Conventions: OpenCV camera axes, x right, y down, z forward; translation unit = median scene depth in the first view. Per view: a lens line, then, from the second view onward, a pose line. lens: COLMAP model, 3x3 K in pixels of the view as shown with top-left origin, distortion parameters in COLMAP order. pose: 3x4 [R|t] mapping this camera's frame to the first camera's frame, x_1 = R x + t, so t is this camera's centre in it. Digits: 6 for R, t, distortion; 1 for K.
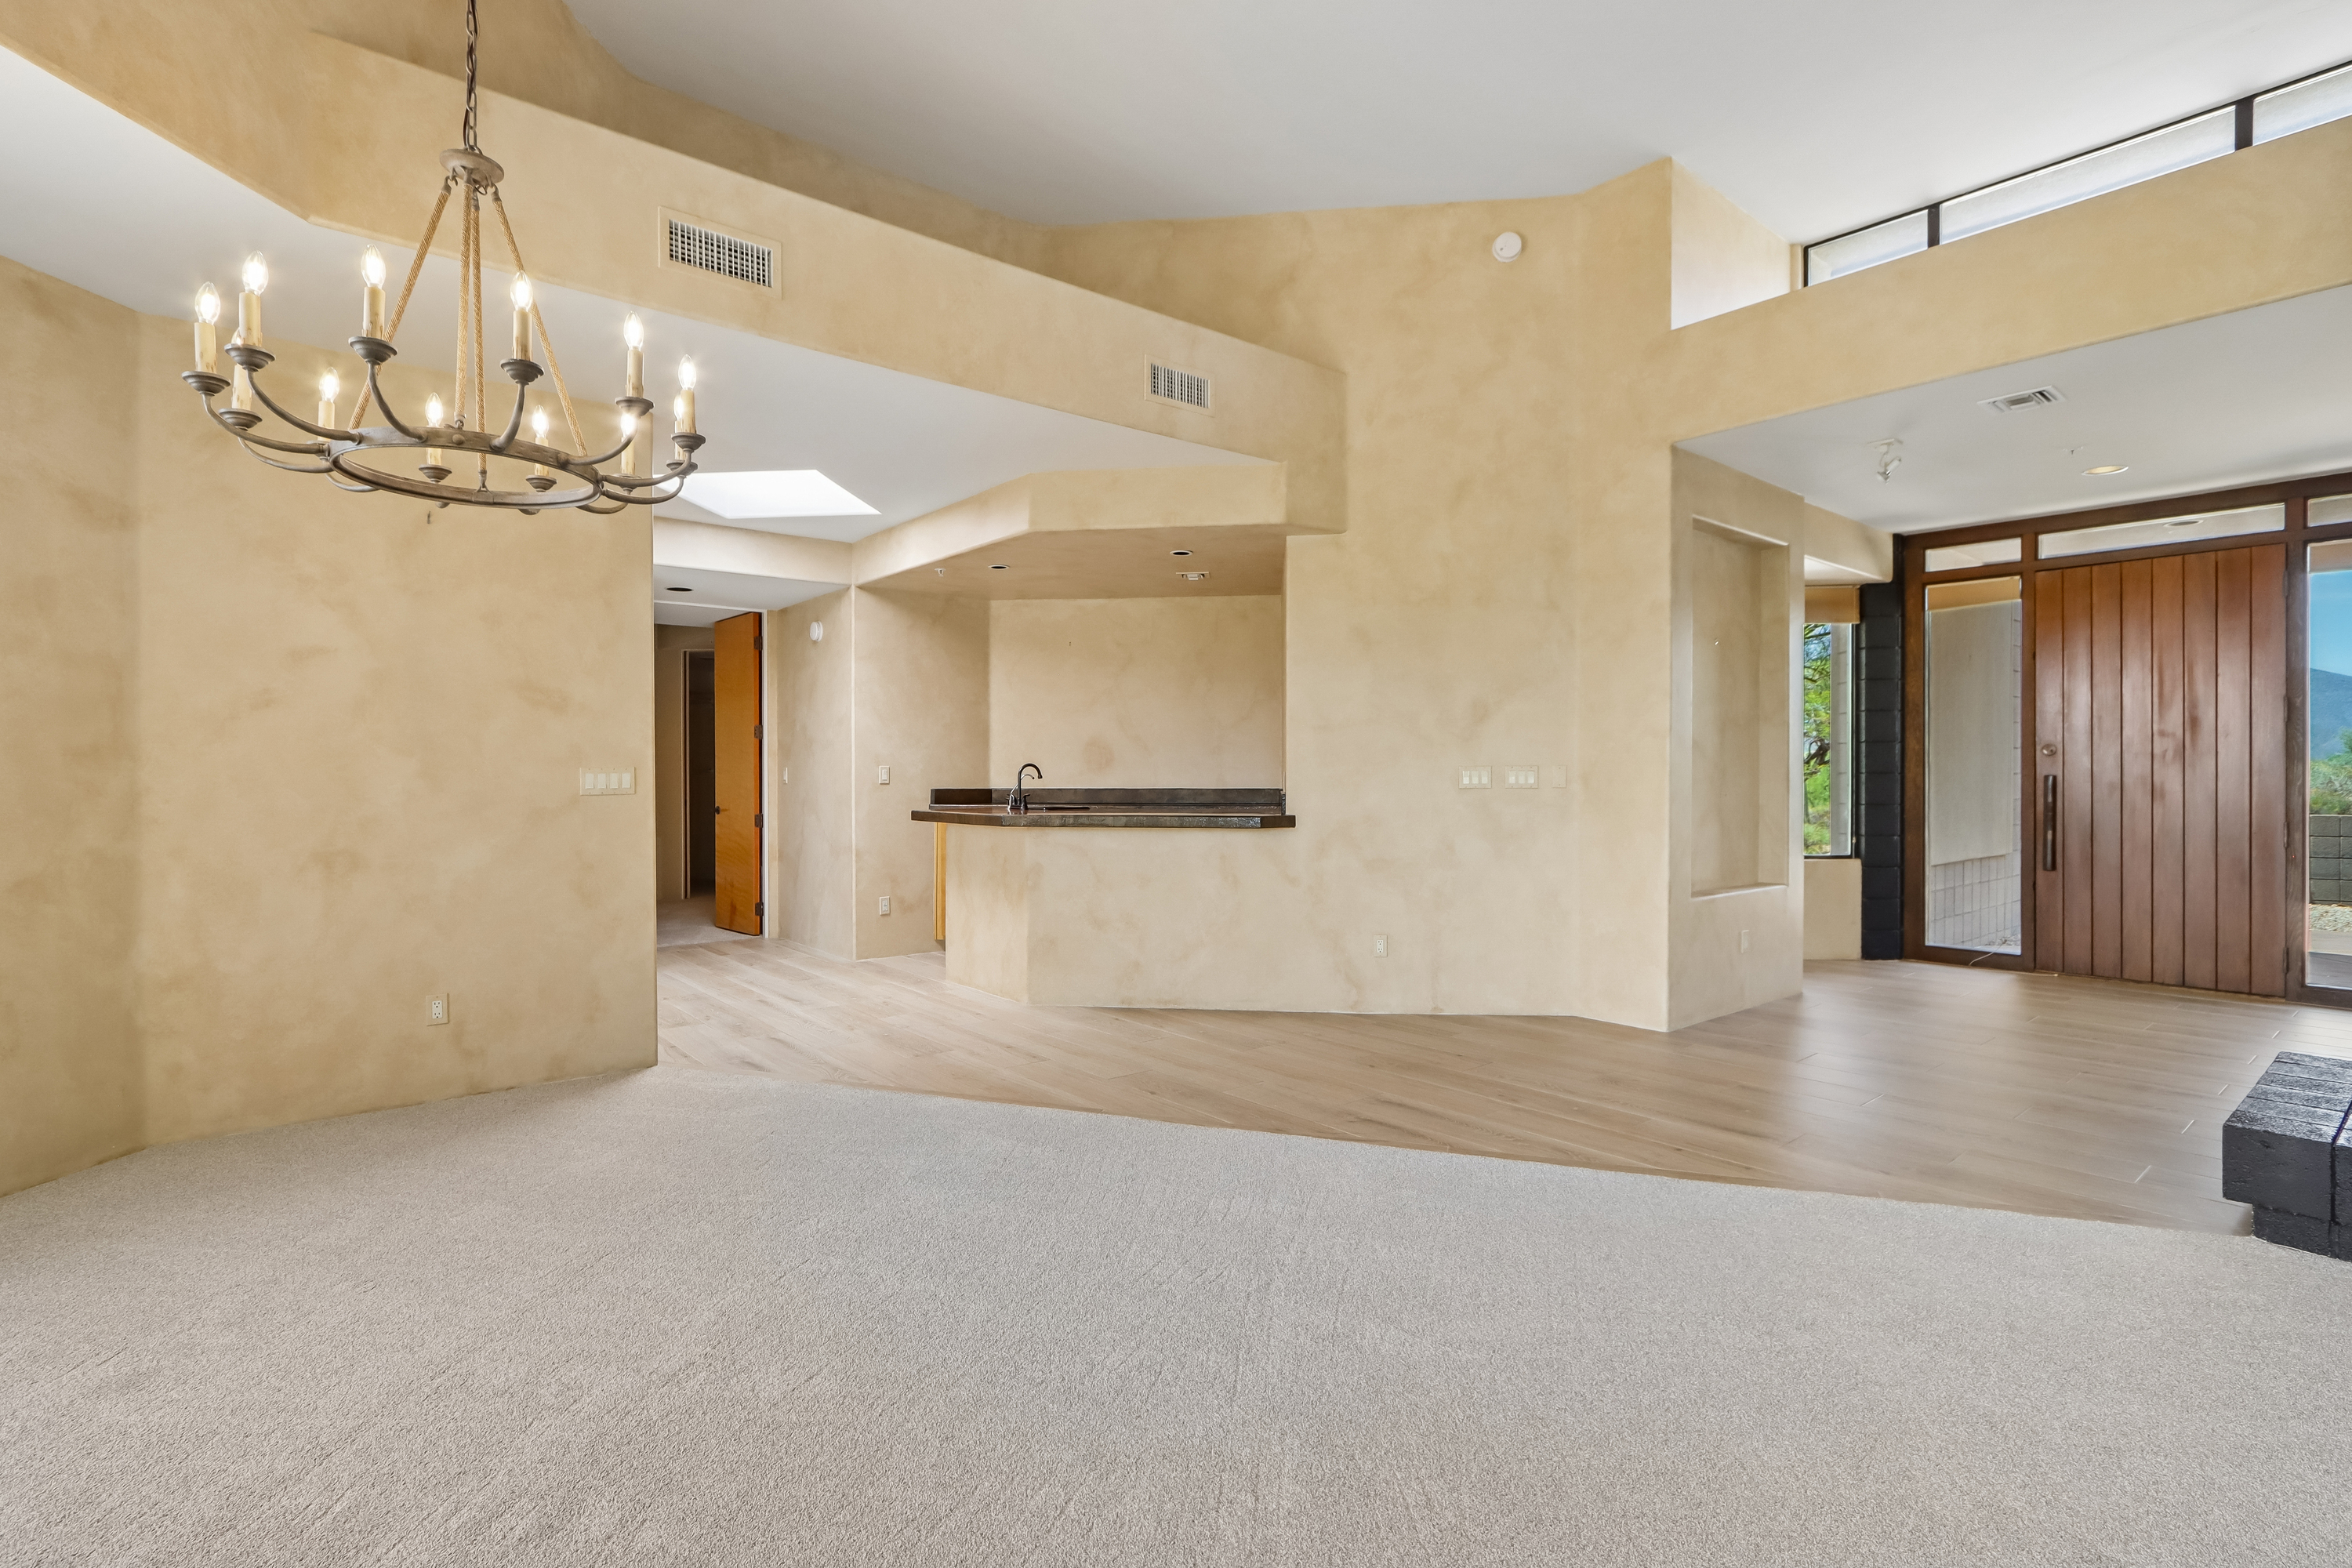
lens RADIAL K [[1110.2, 0, 1159.4], [0, 1110.2, 787.1], [0, 0, 1]] dist [-0.011883, 0.001917]
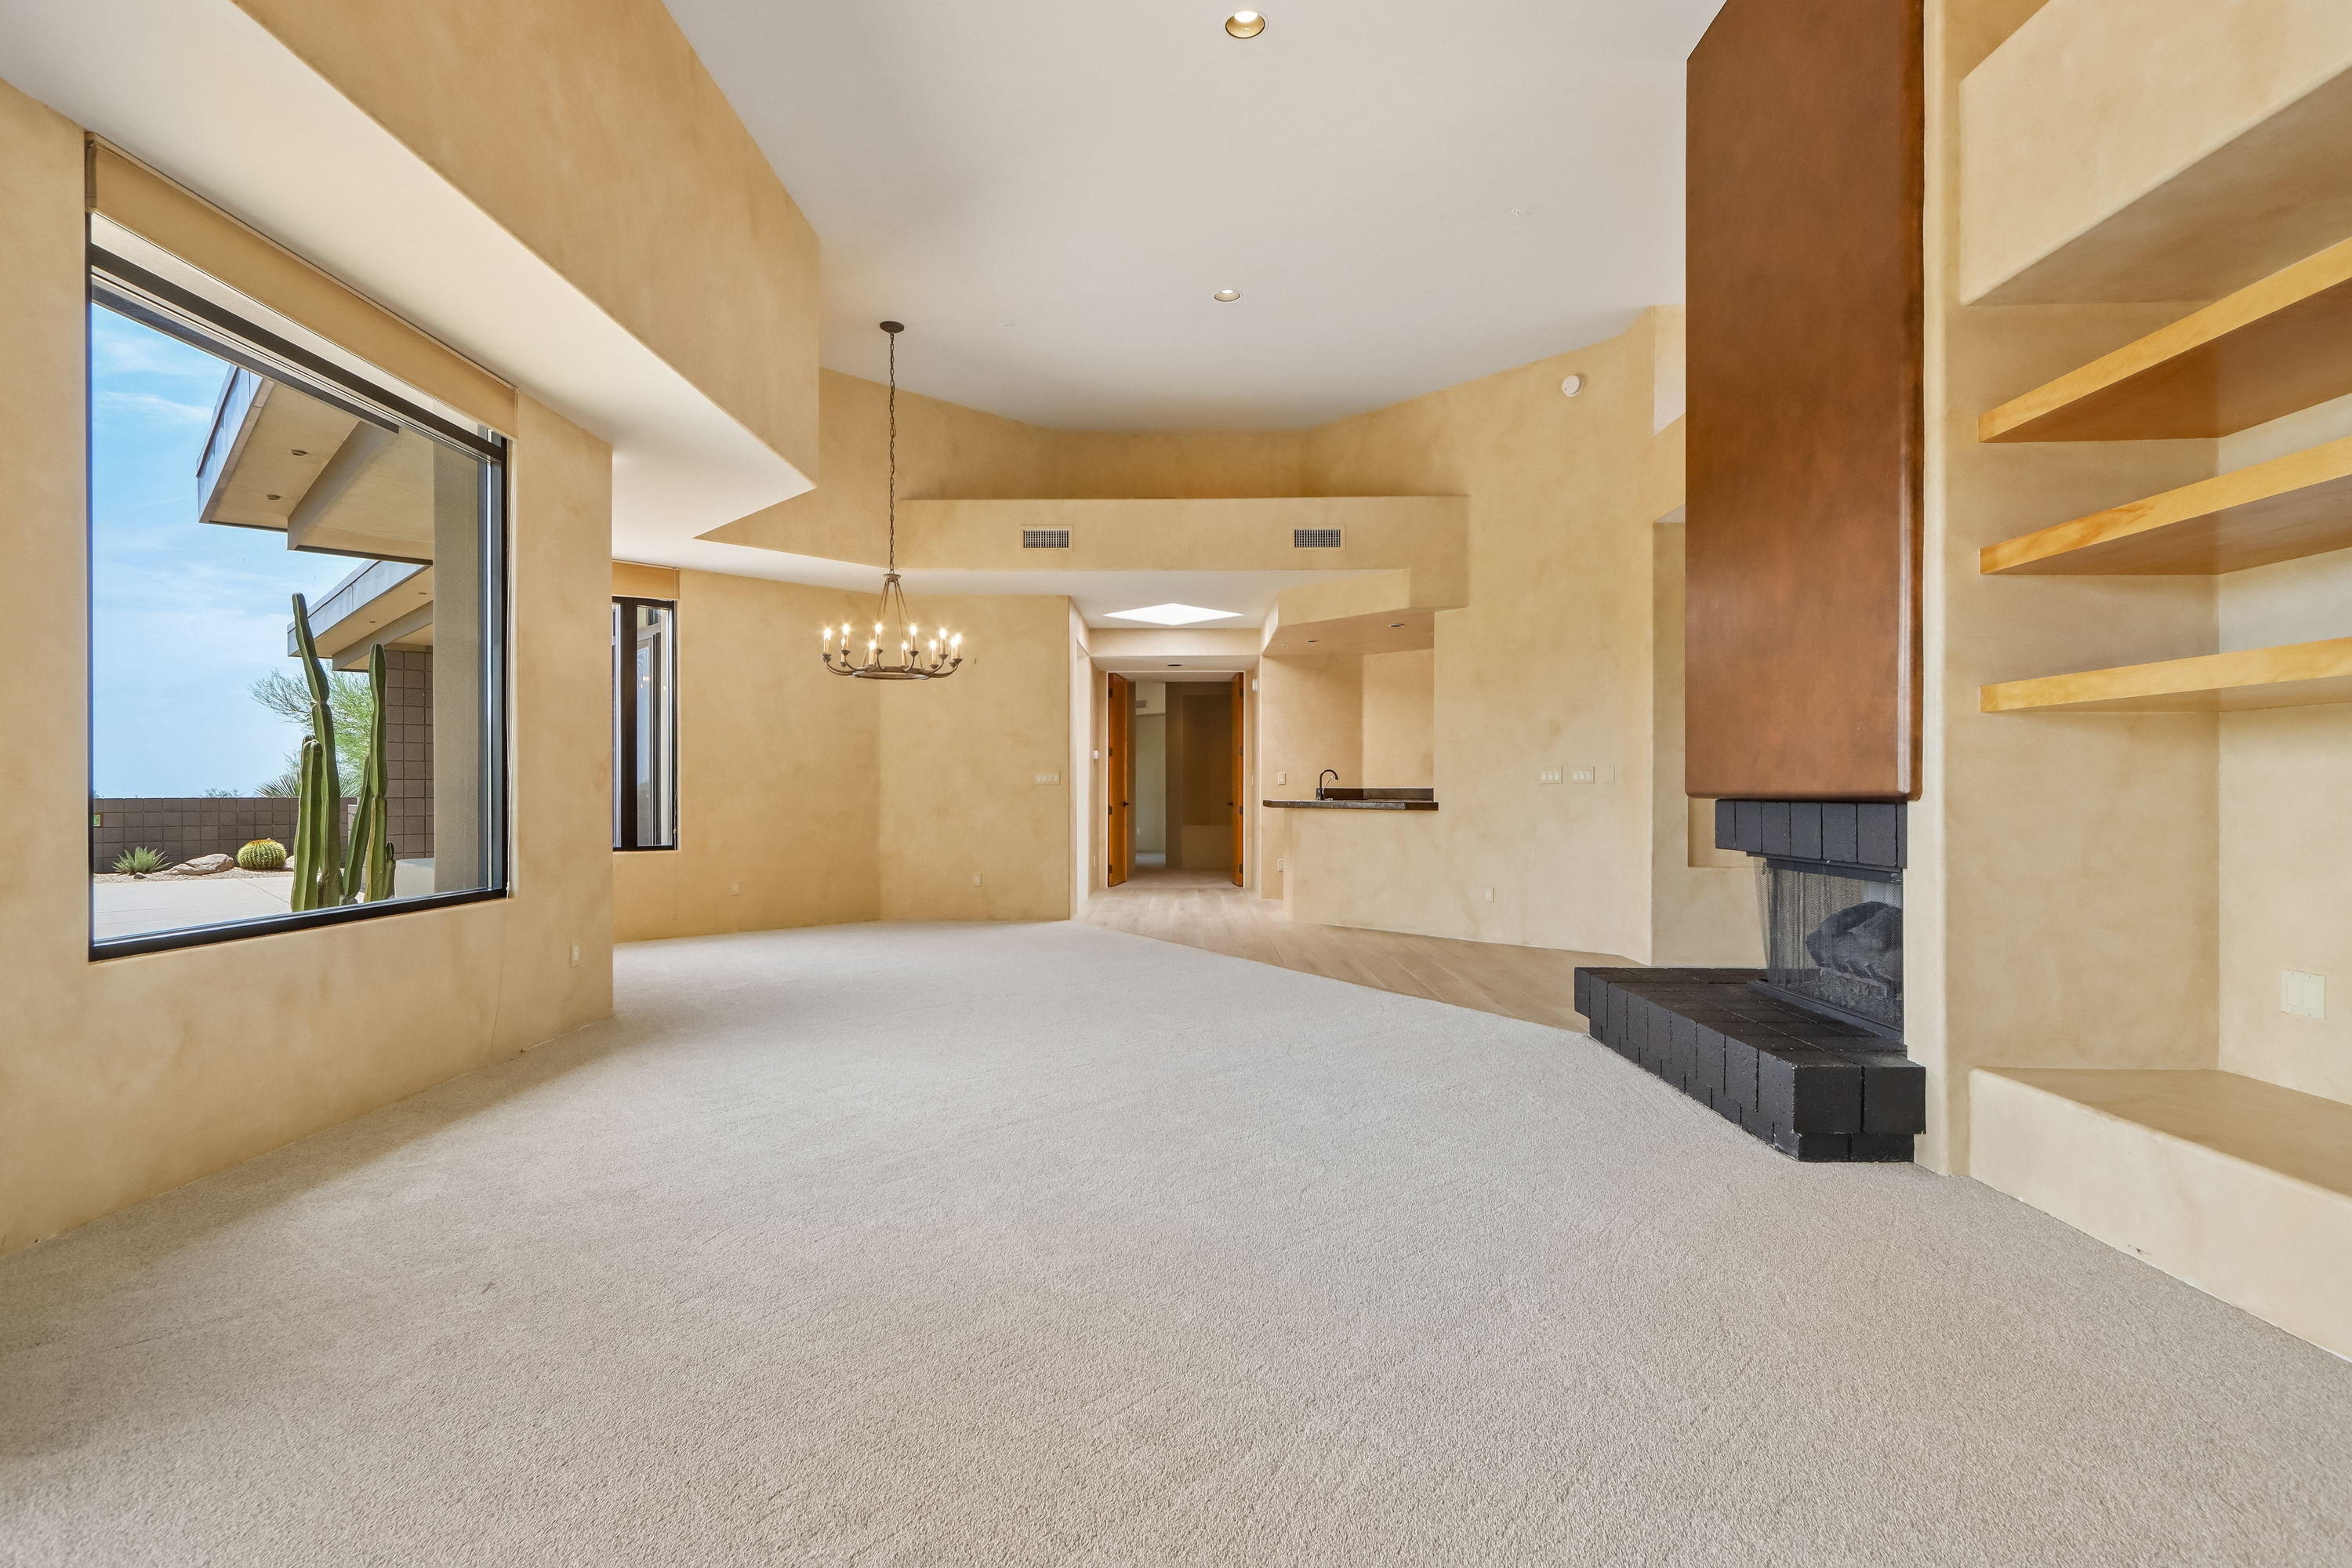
lens RADIAL K [[1110.2, 0, 1135.9], [0, 1110.2, 817.0], [0, 0, 1]] dist [-0.011883, 0.001917]
pose [[0.758202, 0.019140, -0.651739, 0.807953], [-0.010624, 0.999799, 0.017001, 0.024722], [0.651933, -0.005966, 0.758253, -0.385568]]
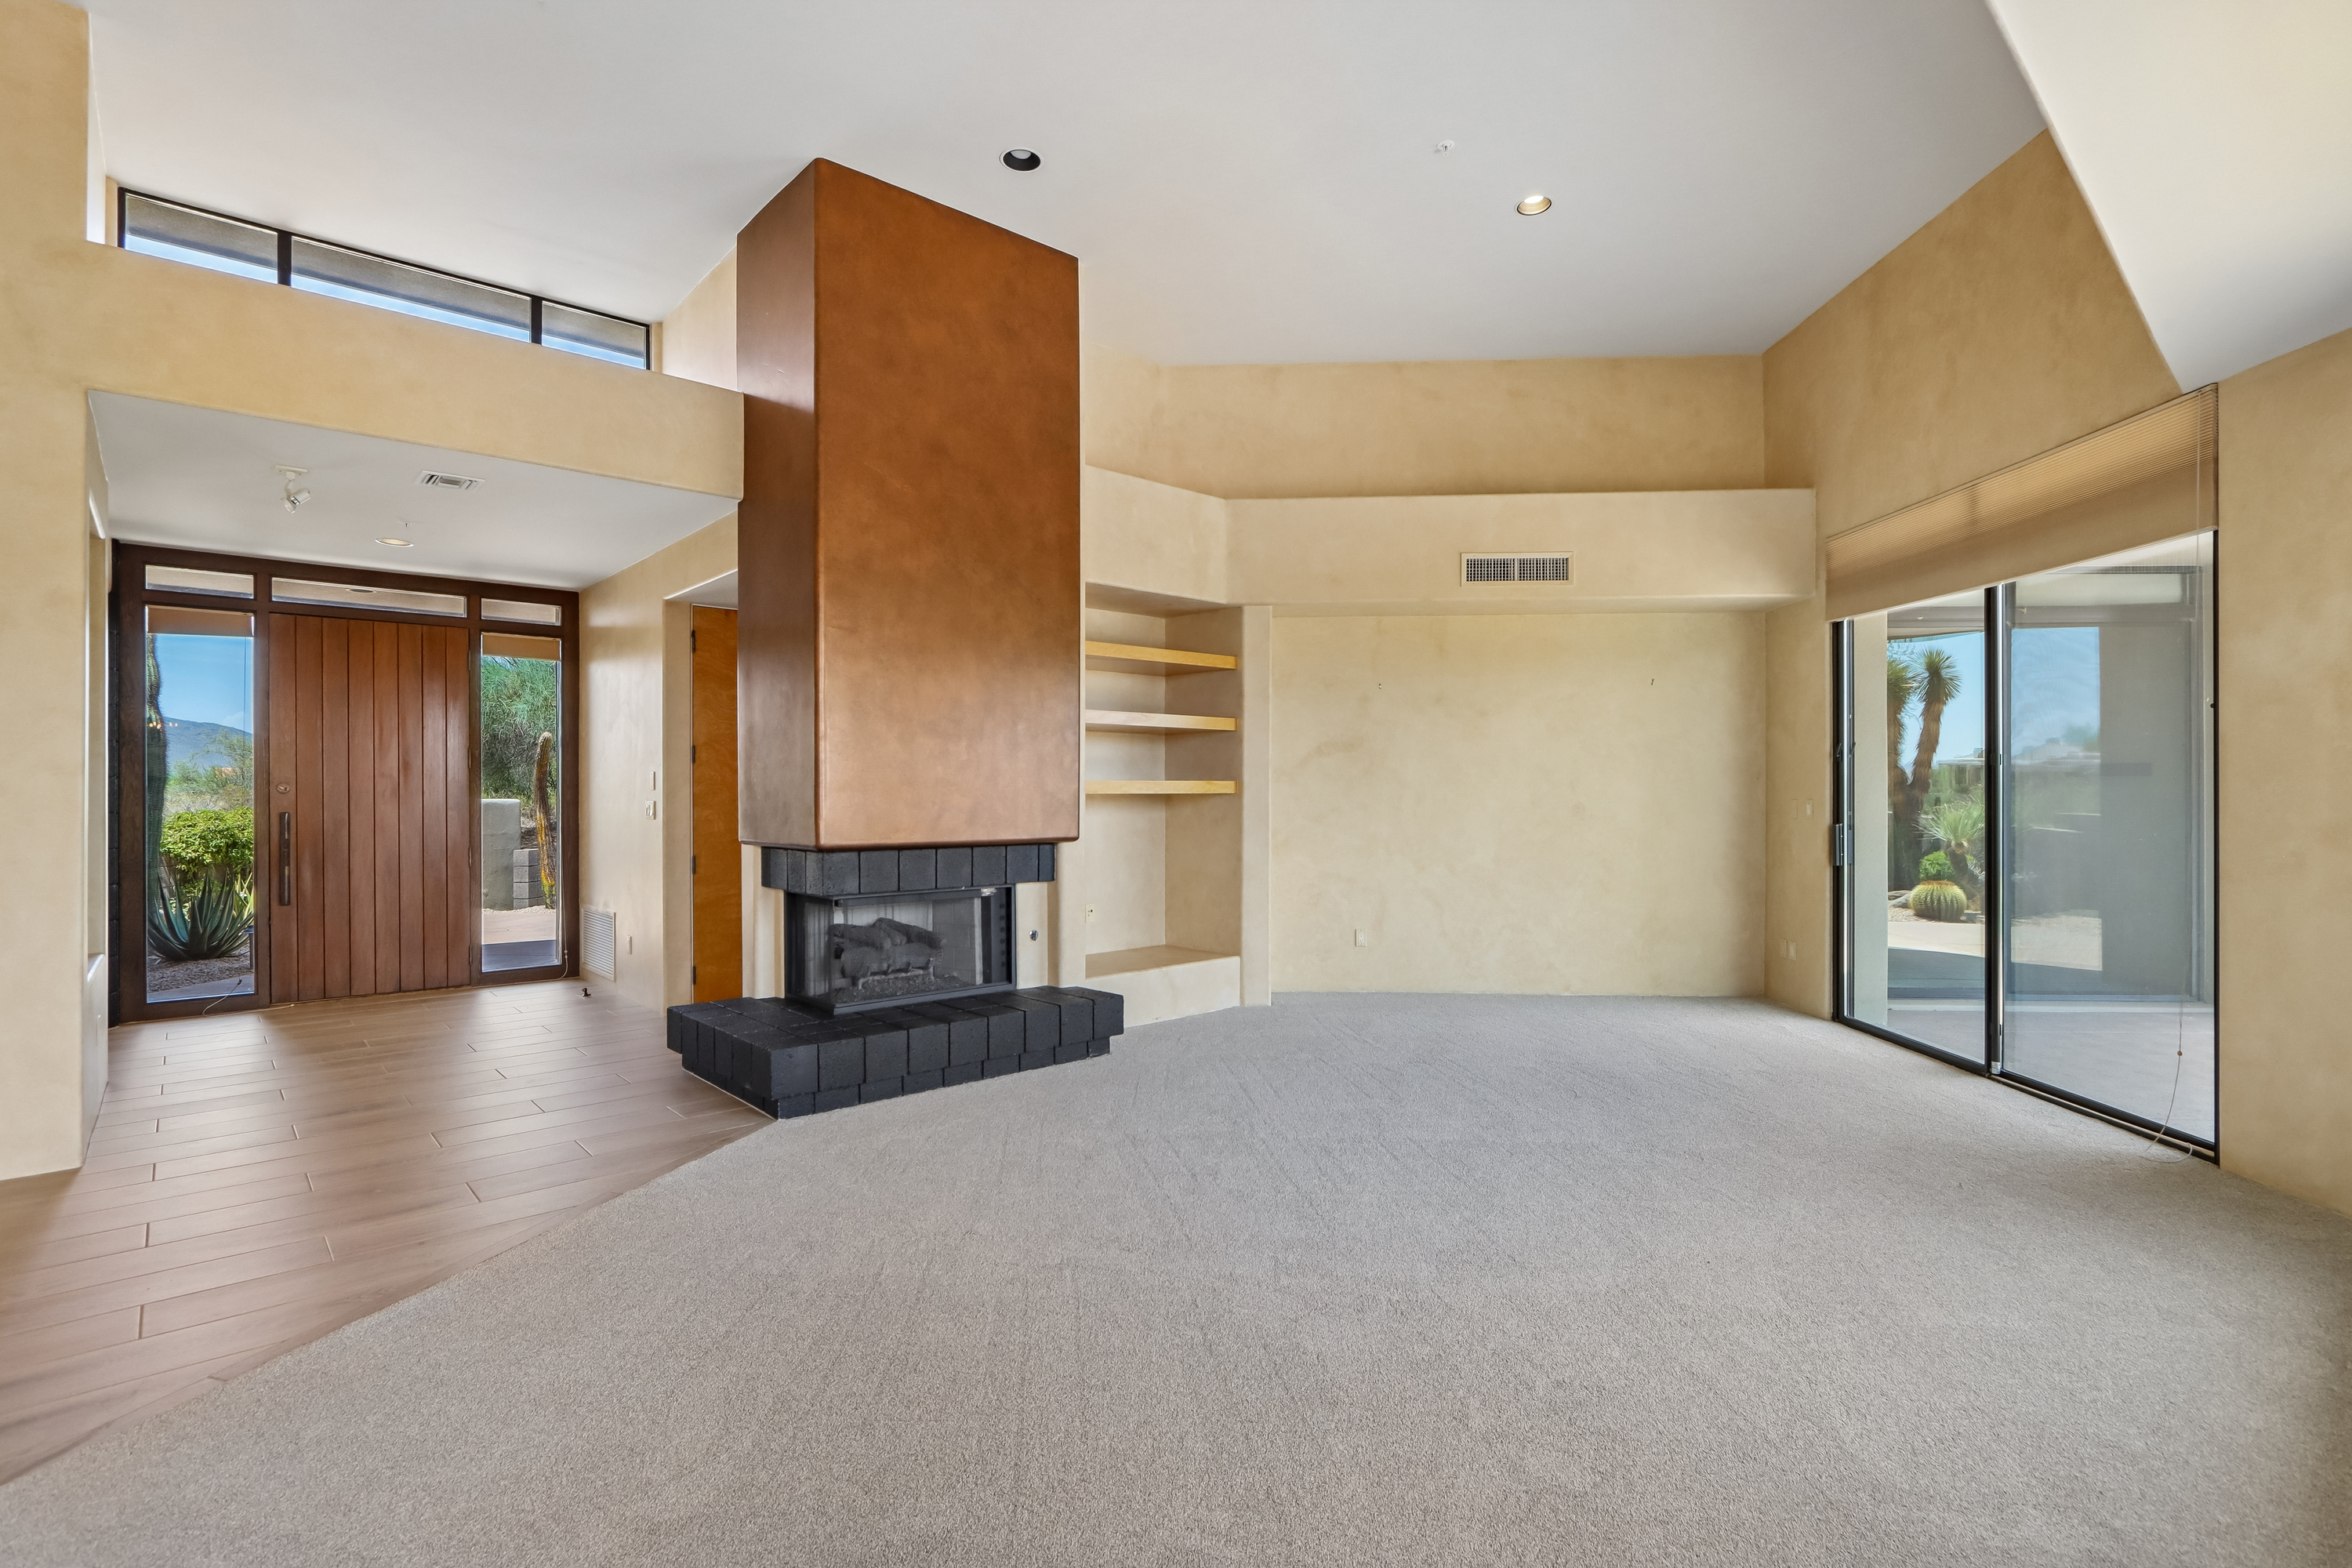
lens RADIAL K [[1110.2, 0, 1133.0], [0, 1110.2, 789.1], [0, 0, 1]] dist [-0.011883, 0.001917]
pose [[-0.040766, 0.004506, 0.999159, -0.270507], [0.014248, 0.999891, -0.003928, -0.018161], [-0.999067, 0.014076, -0.040826, 0.266852]]
